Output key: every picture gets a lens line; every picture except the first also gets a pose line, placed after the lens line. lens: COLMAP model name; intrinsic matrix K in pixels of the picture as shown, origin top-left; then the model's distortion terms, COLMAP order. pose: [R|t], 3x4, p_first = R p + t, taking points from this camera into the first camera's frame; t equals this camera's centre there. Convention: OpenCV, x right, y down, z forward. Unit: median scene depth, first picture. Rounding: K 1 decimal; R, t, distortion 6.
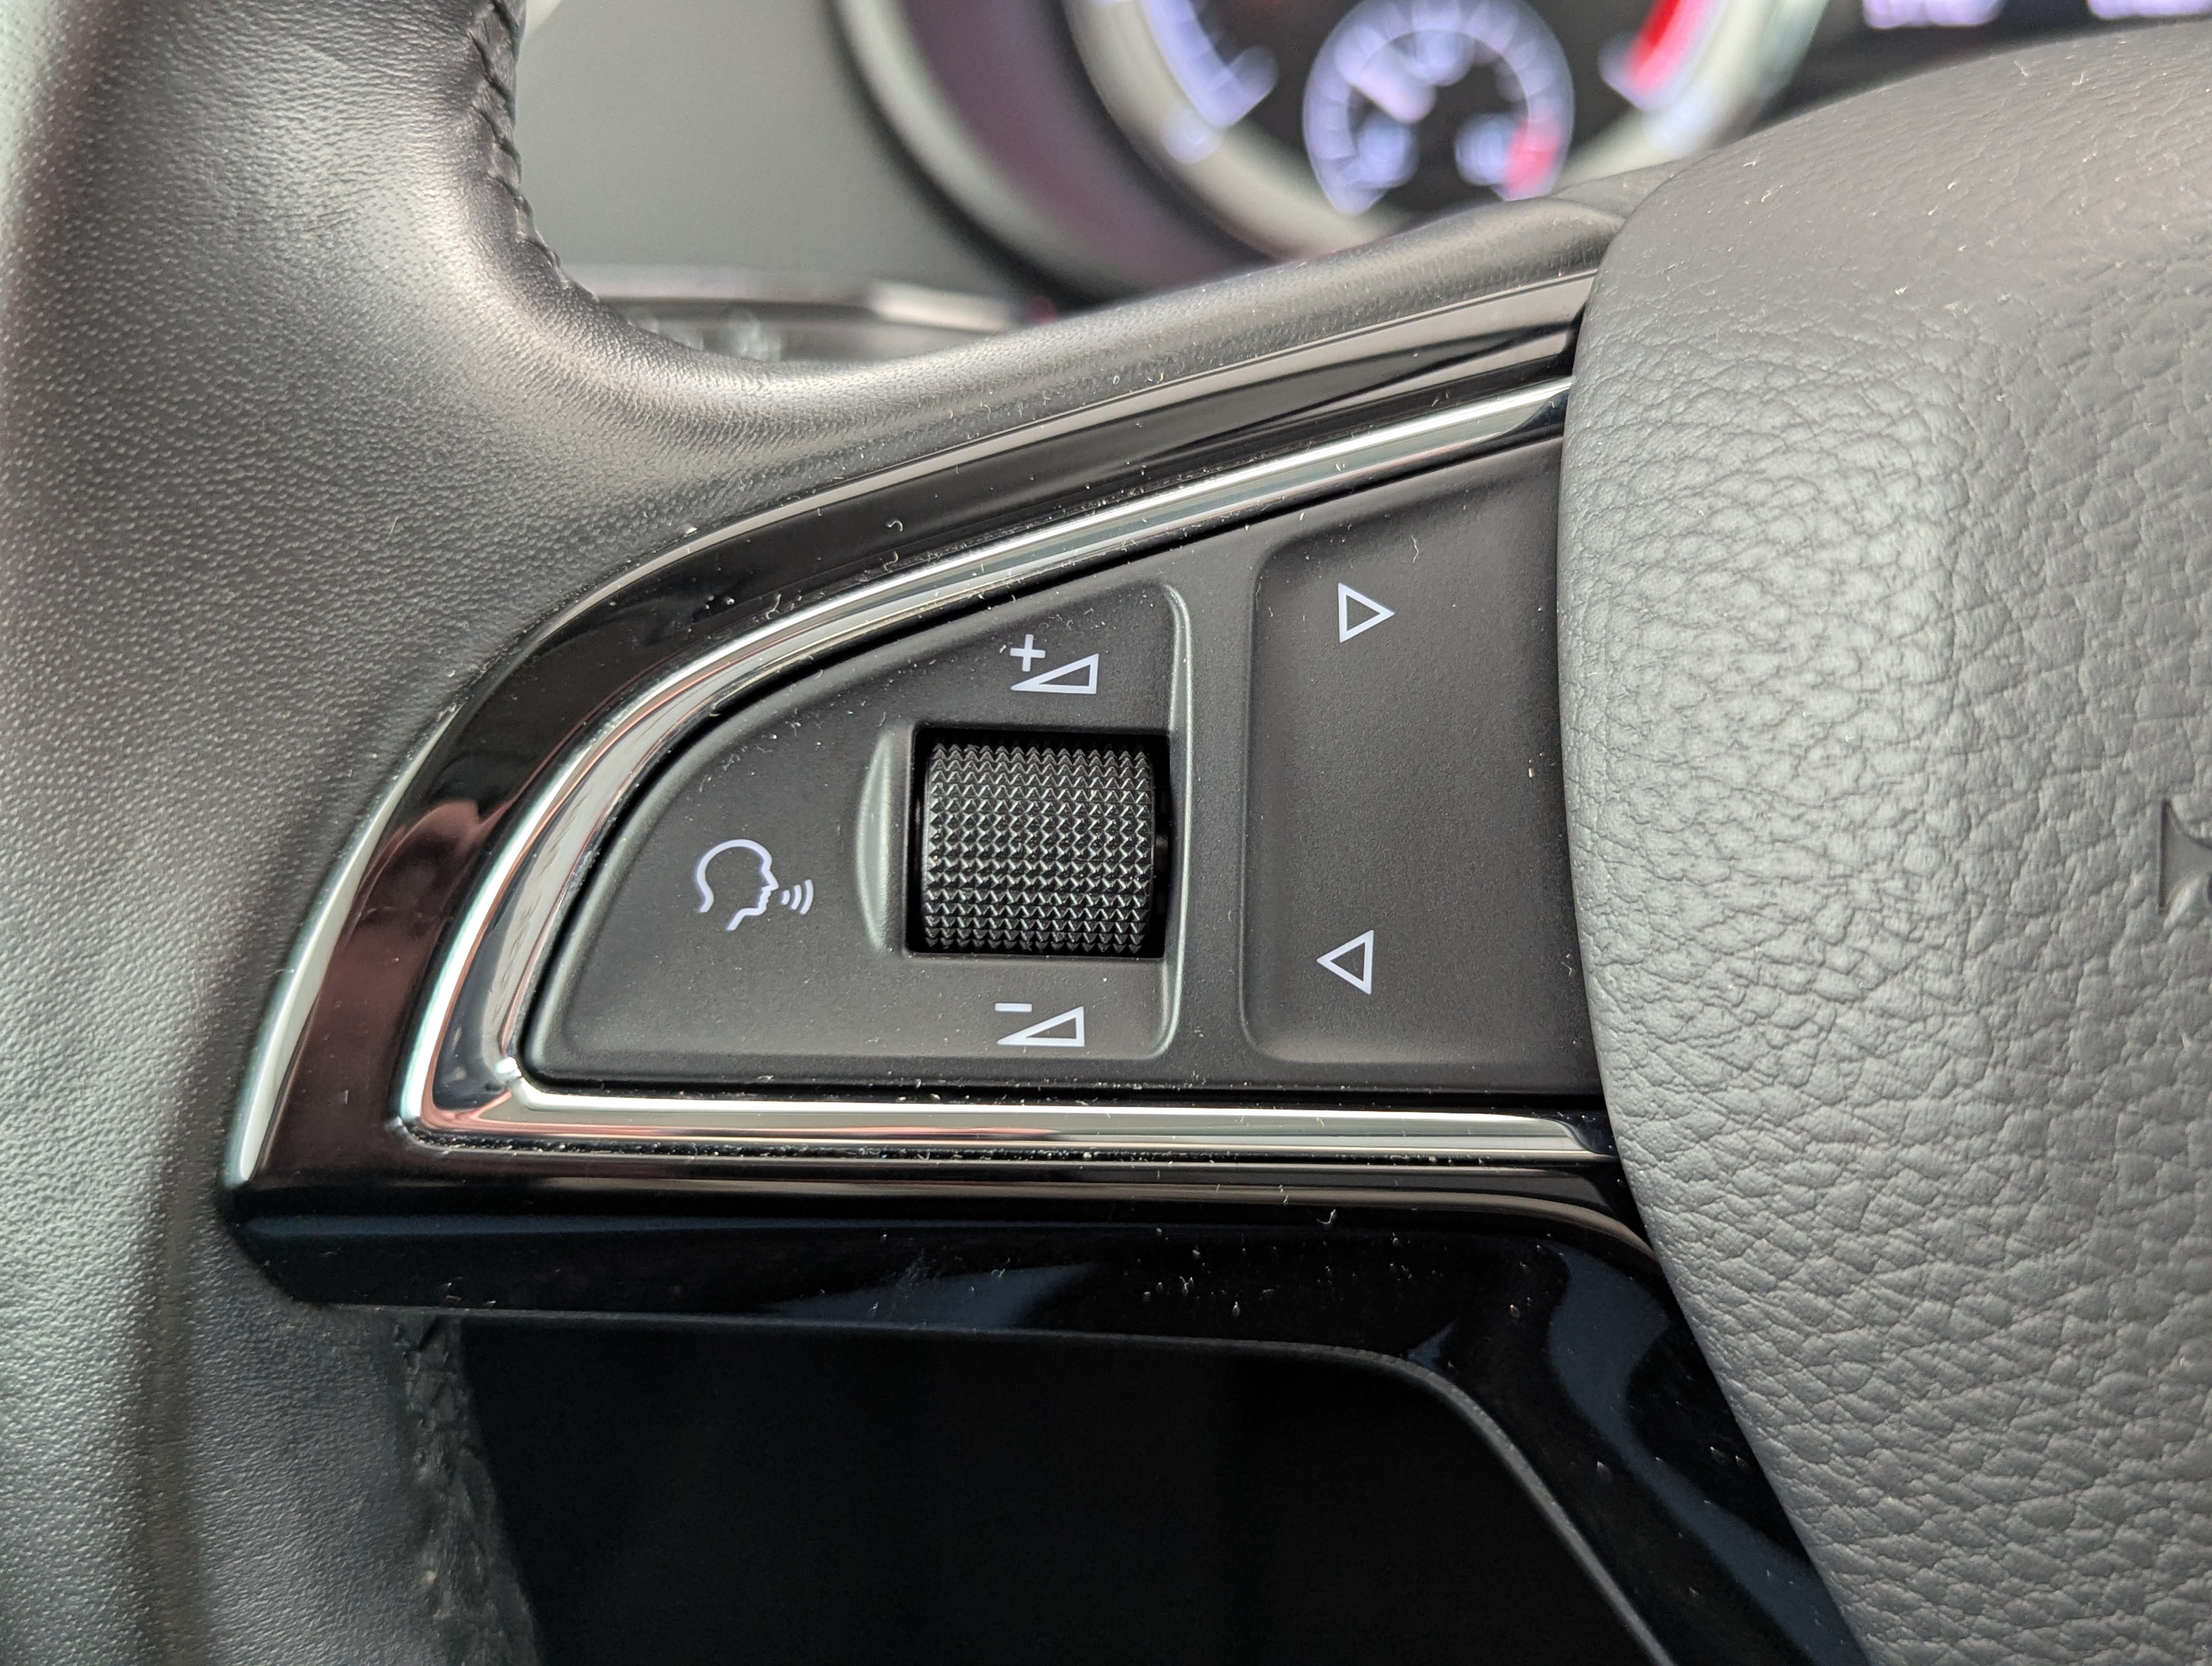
lens RADIAL K [[2378.9, 0, 1117.6], [0, 2378.9, 835.3], [0, 0, 1]] dist [0.024115, 0.000000]
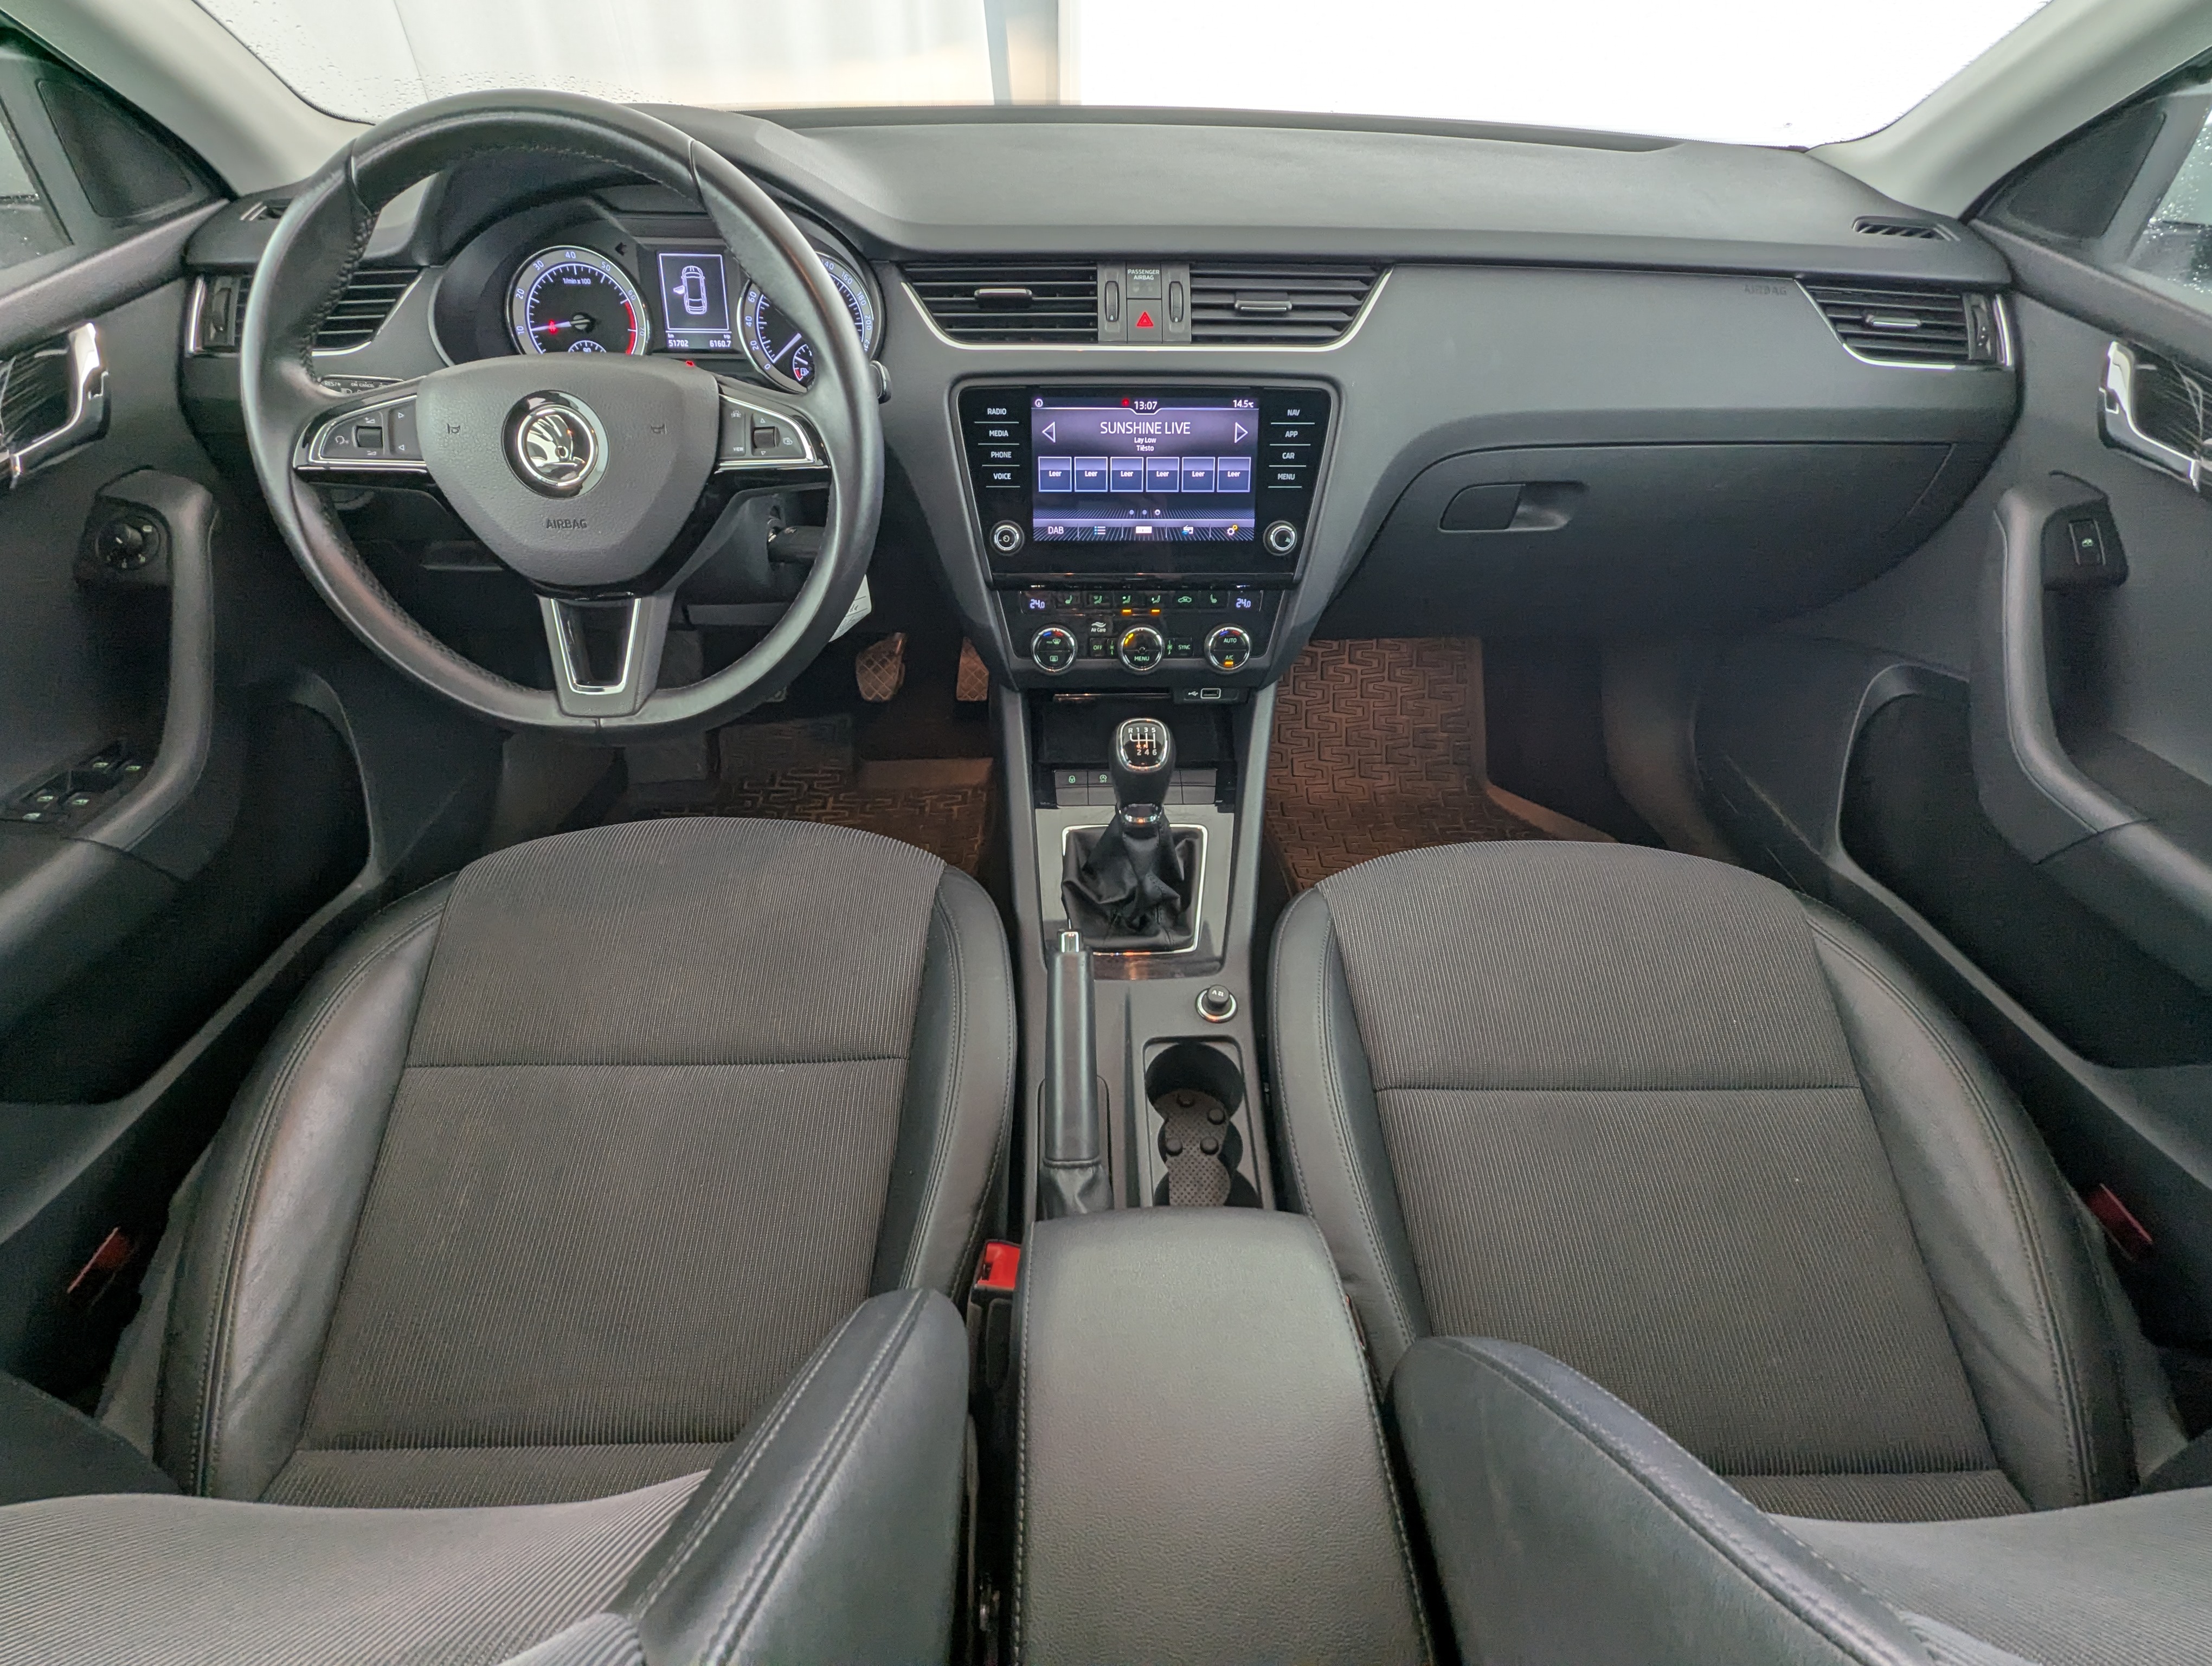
lens RADIAL K [[1051.9, 0, 1111.1], [0, 1051.9, 839.6], [0, 0, 1]] dist [-0.002341, 0.000638]
pose [[0.985008, -0.068261, 0.158431, 2.476614], [0.046347, 0.989332, 0.138113, 1.349148], [-0.166168, -0.128699, 0.977663, -4.625649]]
